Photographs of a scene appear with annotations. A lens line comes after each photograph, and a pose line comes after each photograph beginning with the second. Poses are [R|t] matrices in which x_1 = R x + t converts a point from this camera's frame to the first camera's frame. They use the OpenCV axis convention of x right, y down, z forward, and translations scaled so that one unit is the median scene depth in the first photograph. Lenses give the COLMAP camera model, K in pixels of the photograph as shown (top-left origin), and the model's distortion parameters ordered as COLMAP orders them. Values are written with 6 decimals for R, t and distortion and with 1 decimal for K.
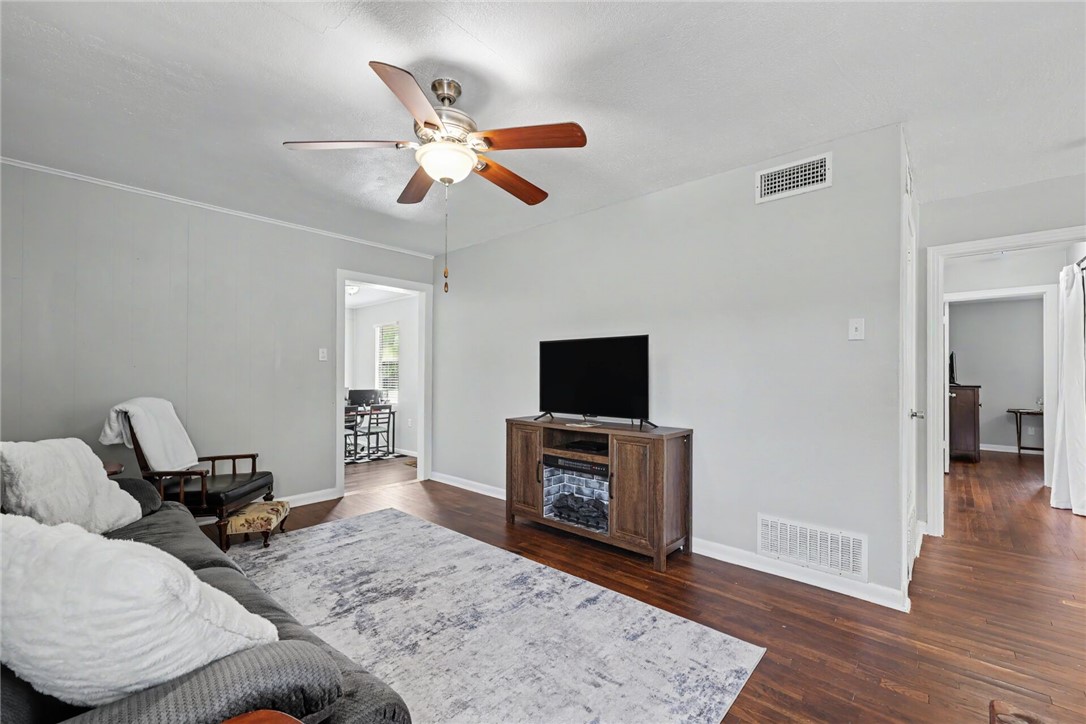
lens RADIAL K [[456.2, 0, 557.1], [0, 456.2, 370.0], [0, 0, 1]] dist [0.001098, 0.000152]
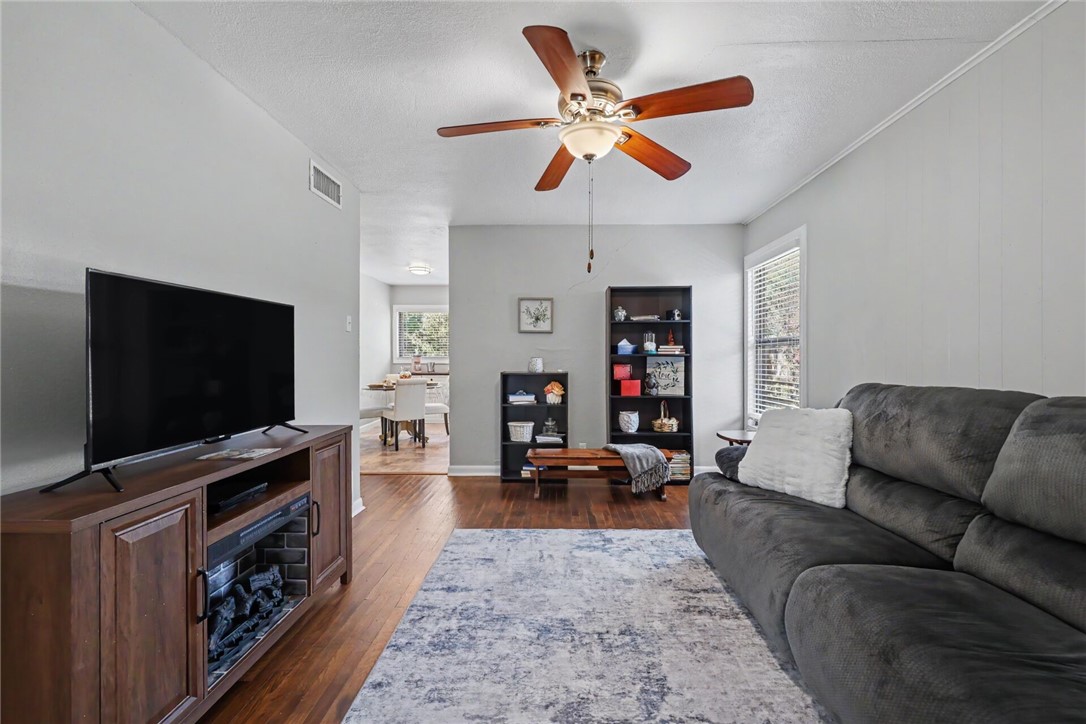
lens RADIAL K [[447.5, 0, 545.4], [0, 447.5, 357.7], [0, 0, 1]] dist [-0.000030, 0.000051]
pose [[-0.633268, -0.003218, 0.773926, -0.859746], [0.001154, 0.999986, 0.005102, 0.006573], [-0.773931, 0.004124, -0.633256, 1.573956]]
